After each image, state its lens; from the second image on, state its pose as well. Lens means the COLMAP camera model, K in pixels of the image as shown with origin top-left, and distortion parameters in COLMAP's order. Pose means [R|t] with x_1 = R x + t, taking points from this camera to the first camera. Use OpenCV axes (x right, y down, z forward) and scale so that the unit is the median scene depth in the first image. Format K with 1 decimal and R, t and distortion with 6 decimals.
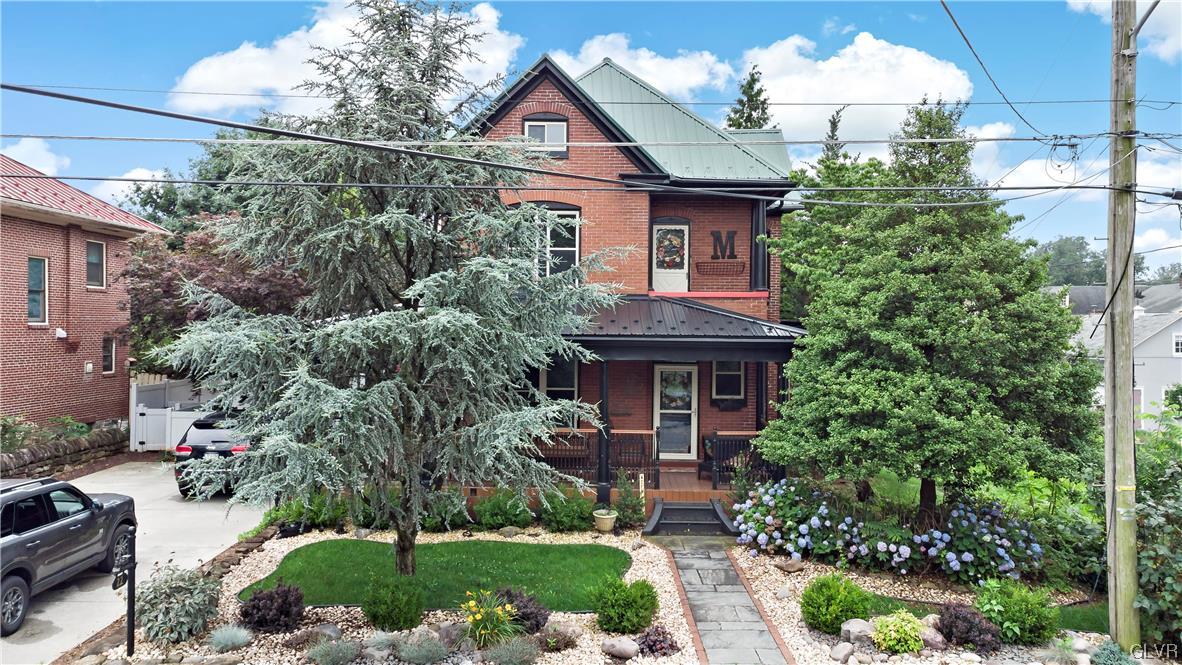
lens RADIAL K [[865.4, 0, 589.5], [0, 865.4, 324.1], [0, 0, 1]] dist [0.057869, 0.003726]
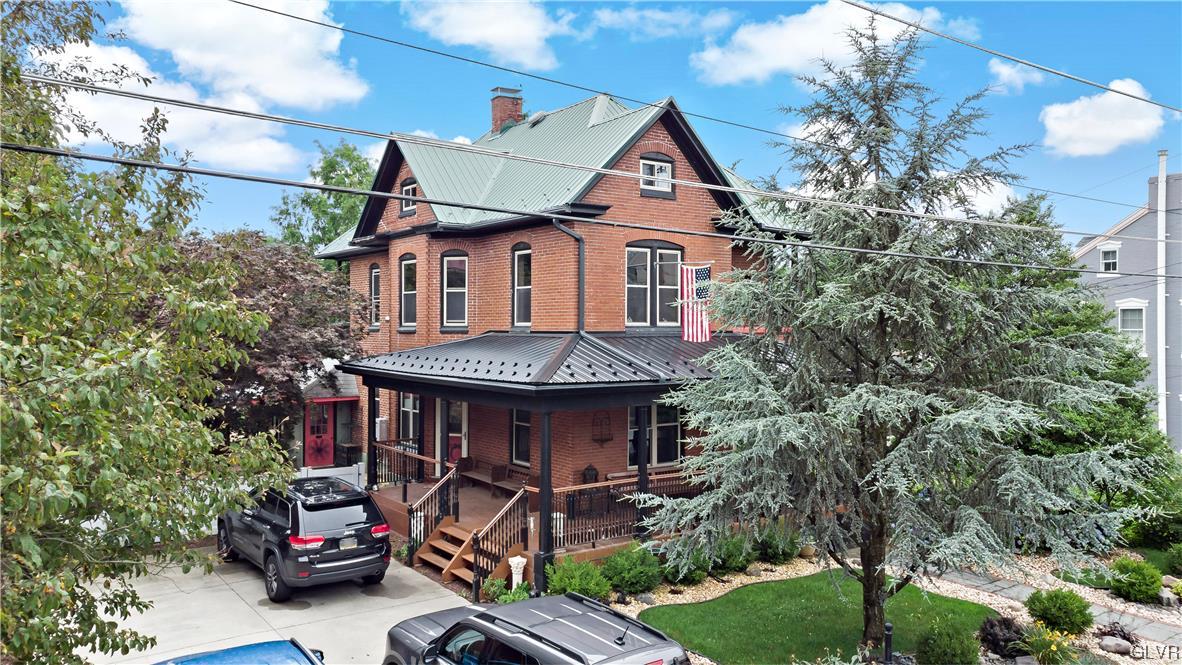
lens RADIAL K [[865.4, 0, 589.5], [0, 865.4, 324.1], [0, 0, 1]] dist [0.057869, 0.003726]
pose [[0.812574, -0.005406, 0.582832, -0.714885], [0.009849, 0.999942, -0.004457, -0.041506], [-0.582774, 0.009362, 0.812580, 0.234211]]
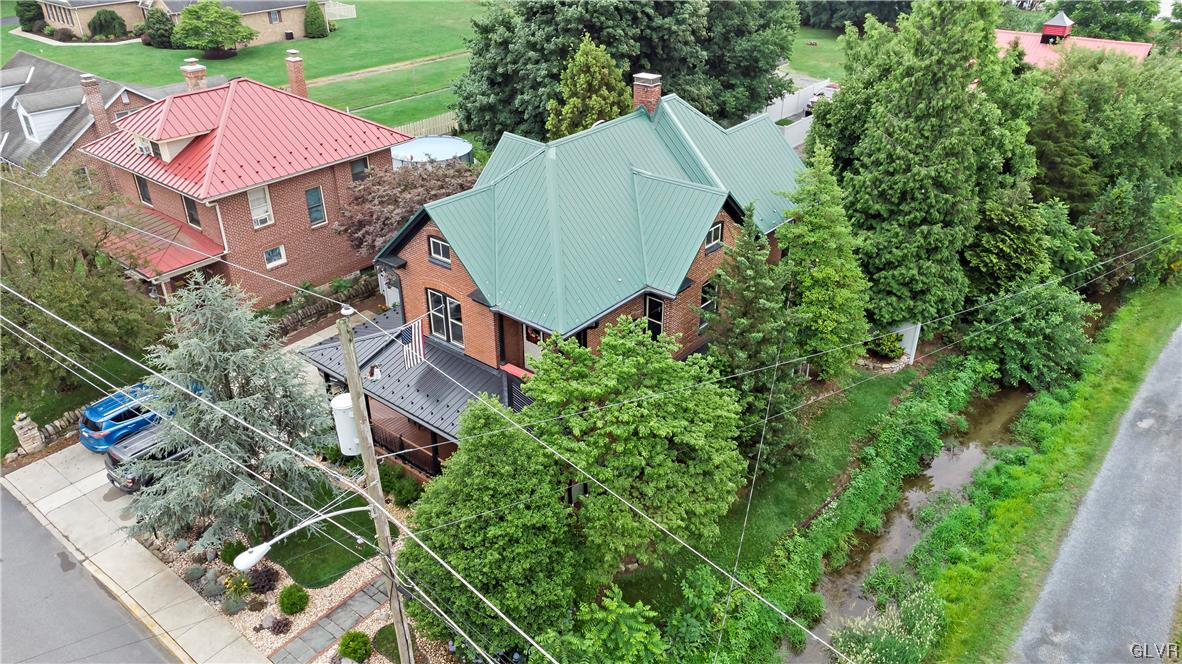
lens RADIAL K [[865.4, 0, 589.5], [0, 865.4, 323.6], [0, 0, 1]] dist [0.057869, 0.003726]
pose [[0.785372, 0.299679, -0.541648, 0.975987], [-0.004961, 0.878023, 0.478592, -0.814829], [0.619004, -0.373186, 0.691062, 0.118381]]
